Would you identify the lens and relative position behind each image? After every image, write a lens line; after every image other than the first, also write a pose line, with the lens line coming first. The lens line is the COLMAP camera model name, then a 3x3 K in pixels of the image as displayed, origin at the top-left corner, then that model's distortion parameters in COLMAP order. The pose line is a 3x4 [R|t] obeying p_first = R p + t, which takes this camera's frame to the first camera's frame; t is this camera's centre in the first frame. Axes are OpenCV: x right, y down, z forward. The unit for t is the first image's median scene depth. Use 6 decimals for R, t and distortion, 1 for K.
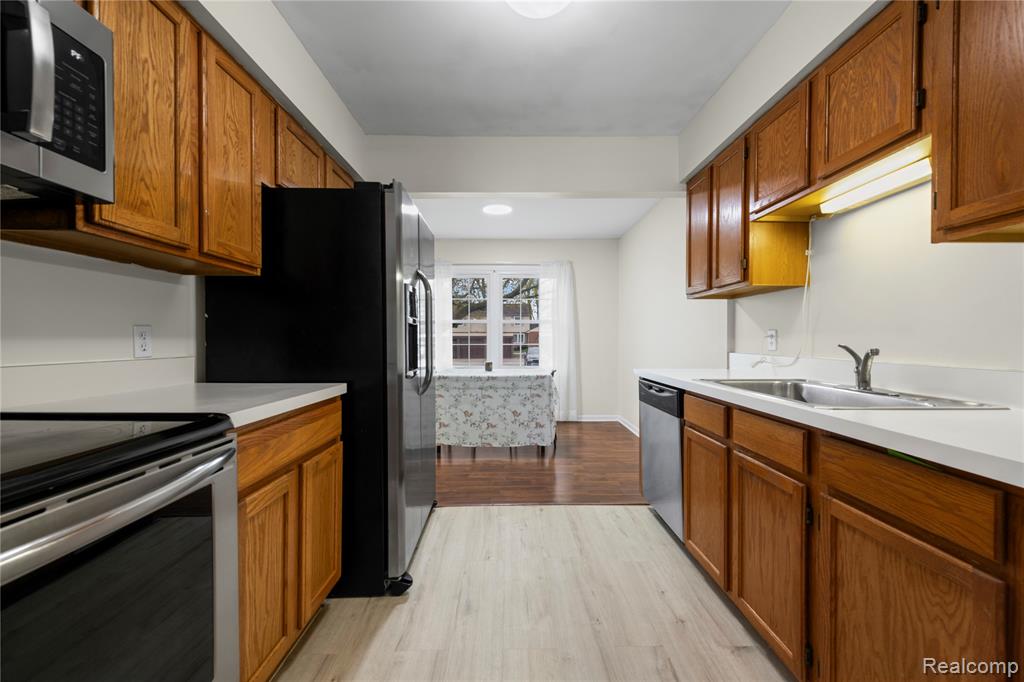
lens RADIAL K [[406.7, 0, 514.3], [0, 406.7, 338.7], [0, 0, 1]] dist [0.009365, -0.000550]
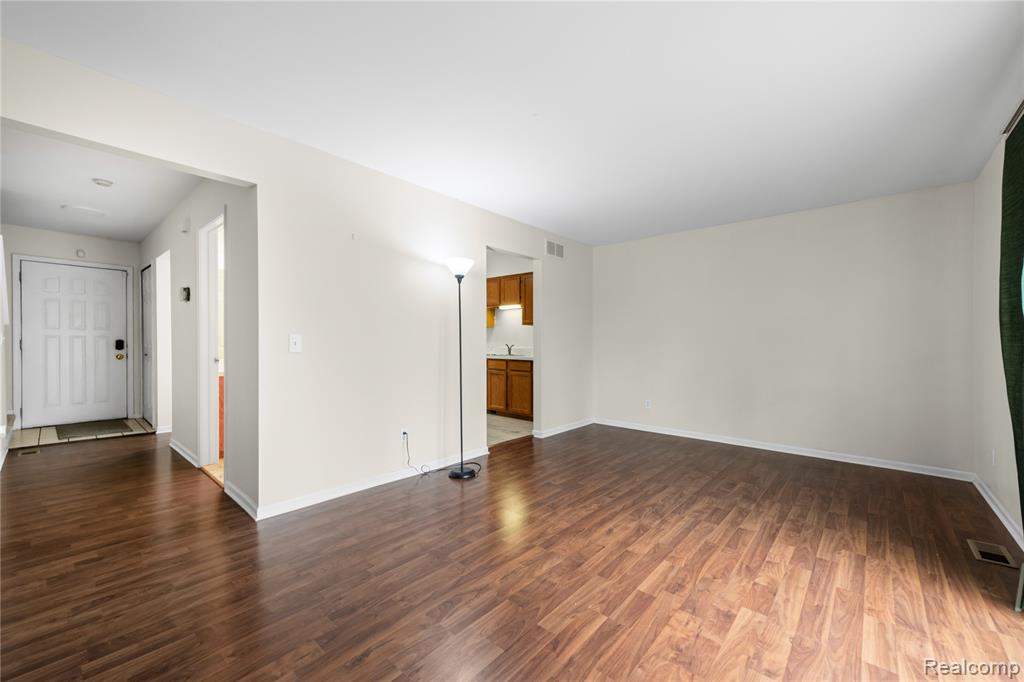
lens RADIAL K [[406.7, 0, 514.3], [0, 406.7, 338.7], [0, 0, 1]] dist [0.009365, -0.000550]
pose [[0.671895, 0.001594, 0.740645, -2.828846], [0.002268, 0.999989, -0.004210, -0.030122], [-0.740643, 0.004508, 0.671884, -2.362523]]
